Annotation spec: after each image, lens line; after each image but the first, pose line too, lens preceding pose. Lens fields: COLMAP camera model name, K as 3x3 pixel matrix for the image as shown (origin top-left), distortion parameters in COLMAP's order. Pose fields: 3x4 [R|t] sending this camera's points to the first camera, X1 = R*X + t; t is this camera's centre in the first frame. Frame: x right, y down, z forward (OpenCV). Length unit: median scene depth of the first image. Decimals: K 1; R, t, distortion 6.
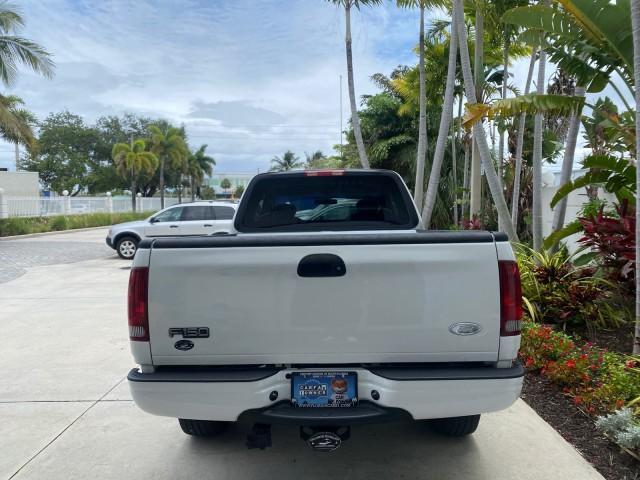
lens RADIAL K [[493.9, 0, 320.9], [0, 493.9, 237.4], [0, 0, 1]] dist [0.010257, -0.004751]
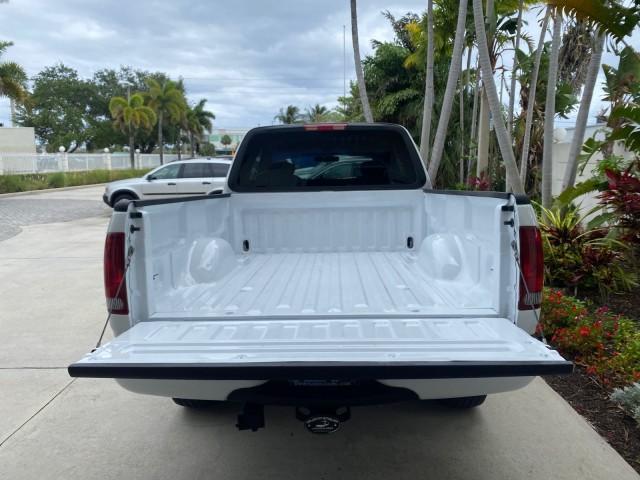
lens RADIAL K [[496.2, 0, 321.6], [0, 496.2, 237.3], [0, 0, 1]] dist [0.000902, 0.001453]
pose [[0.999991, 0.001755, -0.003959, 0.002472], [-0.001410, 0.996340, 0.085465, -0.002256], [0.004094, -0.085459, 0.996333, 0.029507]]
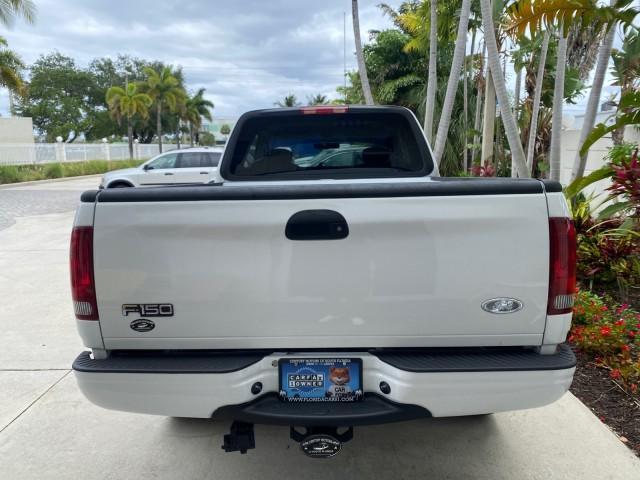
lens RADIAL K [[494.9, 0, 319.5], [0, 494.9, 238.3], [0, 0, 1]] dist [0.003743, -0.002630]
pose [[0.999950, -0.001034, -0.009952, 0.003563], [0.002097, 0.994219, 0.107351, -0.001010], [0.009783, -0.107367, 0.994171, 0.062933]]
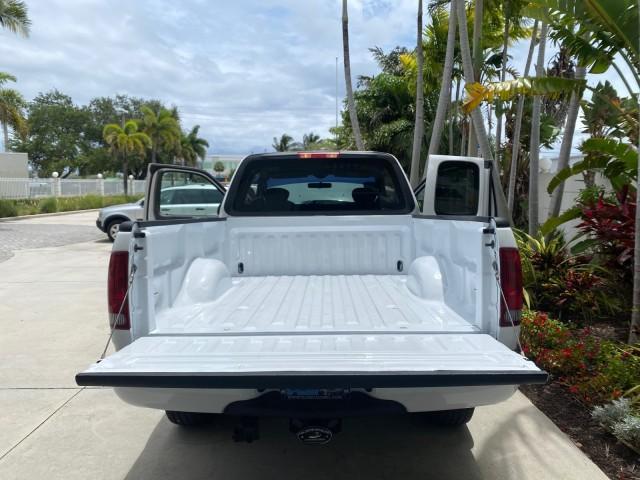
lens RADIAL K [[495.3, 0, 322.9], [0, 495.3, 240.6], [0, 0, 1]] dist [0.001884, 0.005563]
pose [[0.999862, 0.007161, 0.015012, 0.001703], [-0.007717, 0.999272, 0.037357, 0.000251], [-0.014733, -0.037468, 0.999189, 0.014319]]
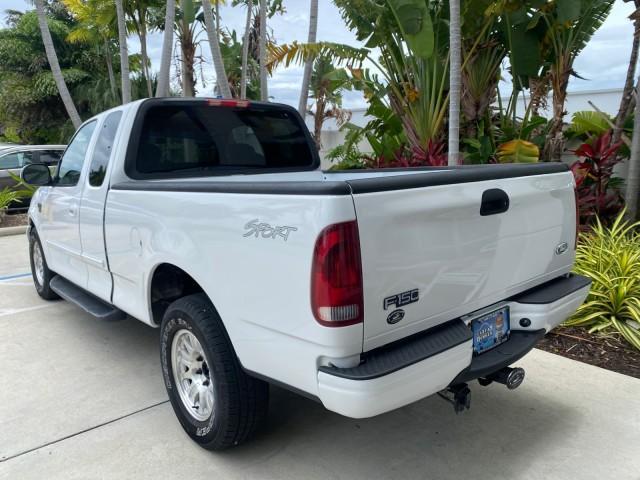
lens RADIAL K [[499.3, 0, 319.7], [0, 499.3, 230.5], [0, 0, 1]] dist [-0.000101, -0.002537]
pose [[0.744317, -0.101456, 0.660075, -0.233337], [0.042554, 0.993589, 0.104734, -0.000512], [-0.666469, -0.049866, 0.743863, 0.136478]]
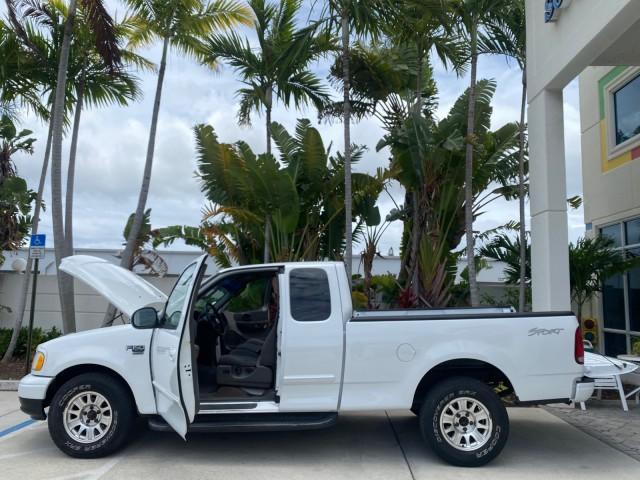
lens RADIAL K [[495.6, 0, 319.1], [0, 495.6, 238.9], [0, 0, 1]] dist [0.005592, 0.001244]
pose [[0.022545, 0.126750, 0.991678, -0.648661], [0.053269, 0.990369, -0.127794, -0.021910], [-0.998326, 0.055706, 0.015576, 0.538151]]
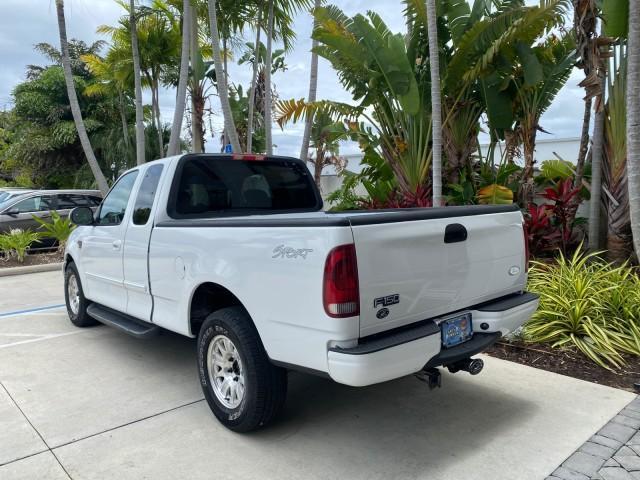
lens RADIAL K [[497.5, 0, 322.2], [0, 497.5, 228.9], [0, 0, 1]] dist [0.007988, -0.005040]
pose [[0.737224, -0.045574, 0.674109, -0.296305], [0.045950, 0.998794, 0.017272, 0.002389], [-0.674084, 0.018242, 0.738430, 0.076249]]
